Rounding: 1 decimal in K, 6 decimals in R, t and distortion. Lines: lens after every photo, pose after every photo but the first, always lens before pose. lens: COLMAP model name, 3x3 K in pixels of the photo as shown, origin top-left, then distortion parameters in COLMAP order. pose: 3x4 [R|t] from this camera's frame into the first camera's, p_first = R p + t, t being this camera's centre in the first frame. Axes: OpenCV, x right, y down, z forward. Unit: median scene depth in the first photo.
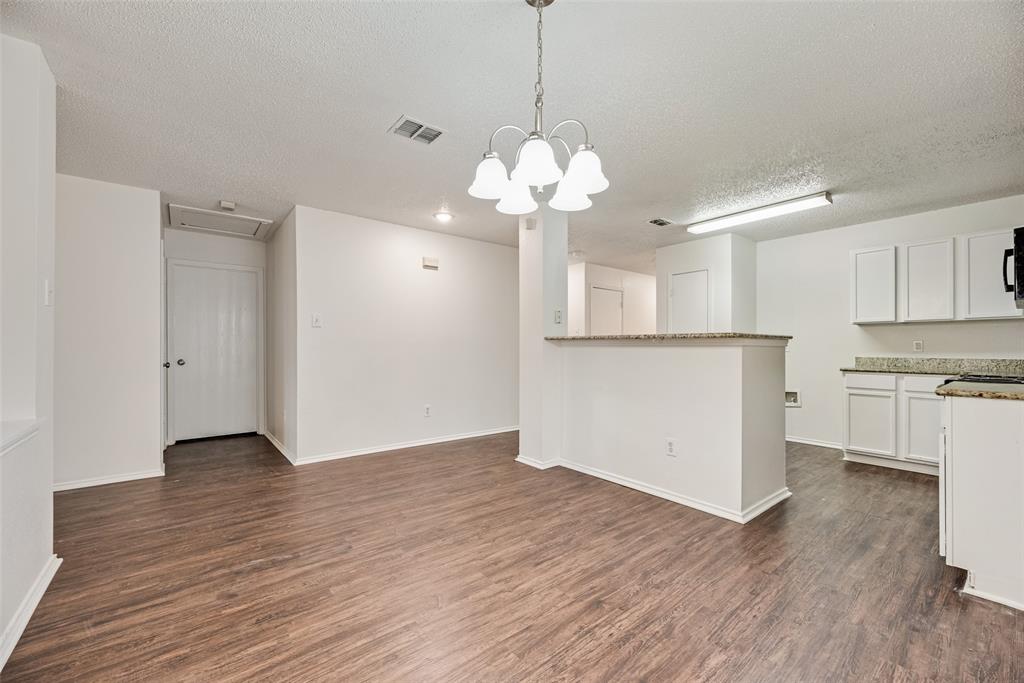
lens RADIAL K [[413.1, 0, 511.3], [0, 413.1, 355.4], [0, 0, 1]] dist [0.001438, 0.000135]
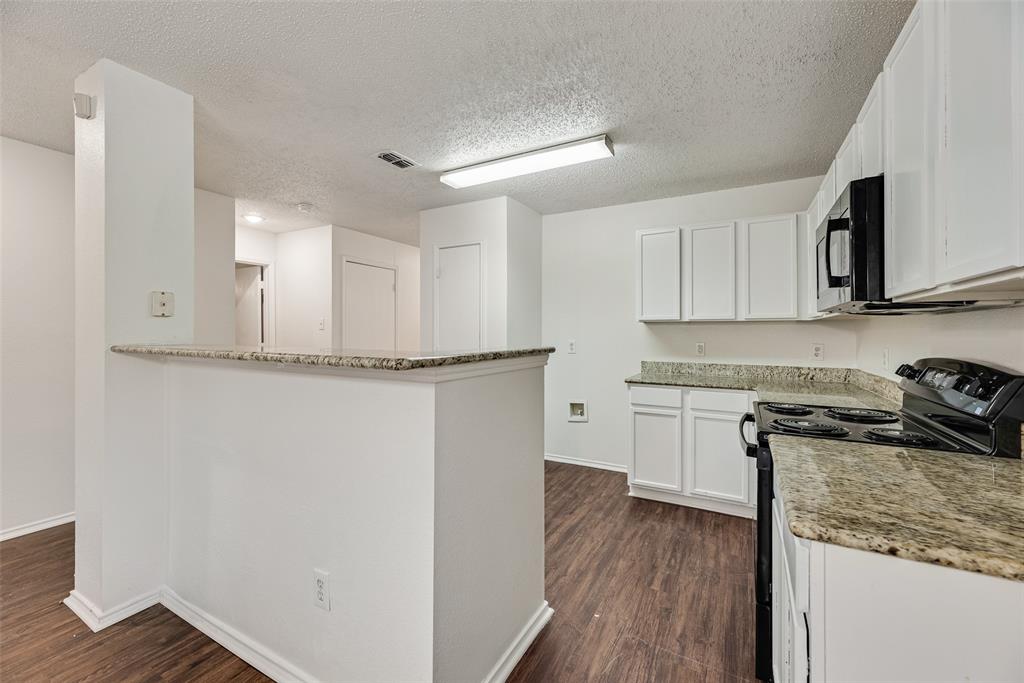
lens RADIAL K [[416.5, 0, 513.2], [0, 416.5, 344.8], [0, 0, 1]] dist [0.001291, -0.000037]
pose [[0.925186, -0.010563, 0.379366, 0.322036], [0.005456, 0.999879, 0.014535, -0.049248], [-0.379474, -0.011377, 0.925133, 0.376996]]
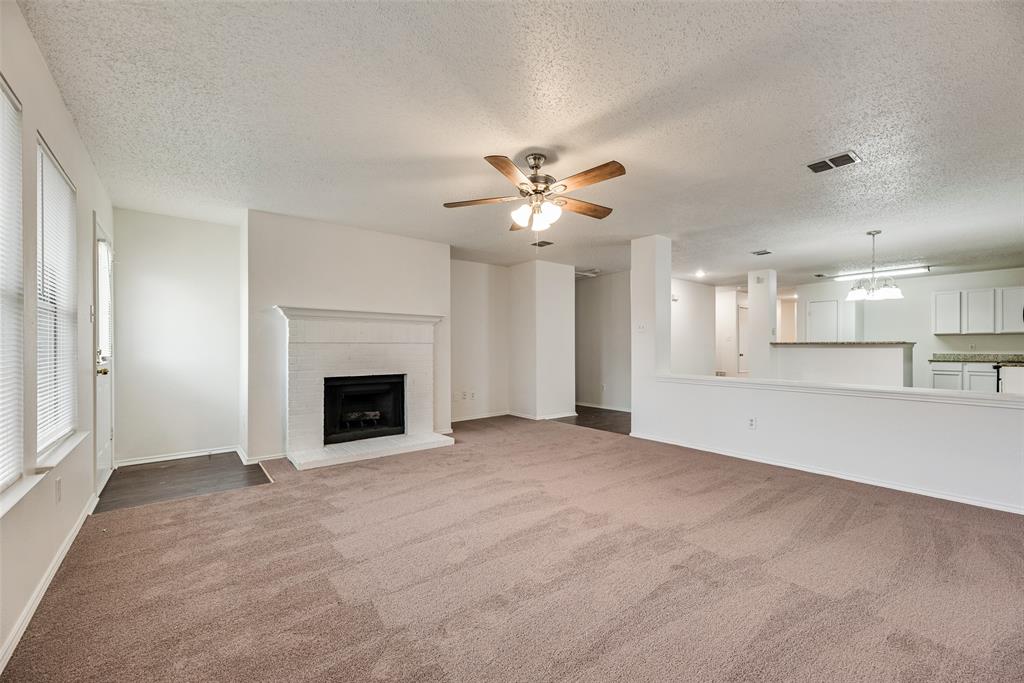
lens RADIAL K [[413.1, 0, 511.3], [0, 413.1, 355.4], [0, 0, 1]] dist [0.001438, 0.000135]
pose [[0.999979, -0.000469, -0.006427, -1.045424], [0.000468, 1.000000, -0.000172, 0.012634], [0.006427, 0.000169, 0.999979, -0.838921]]
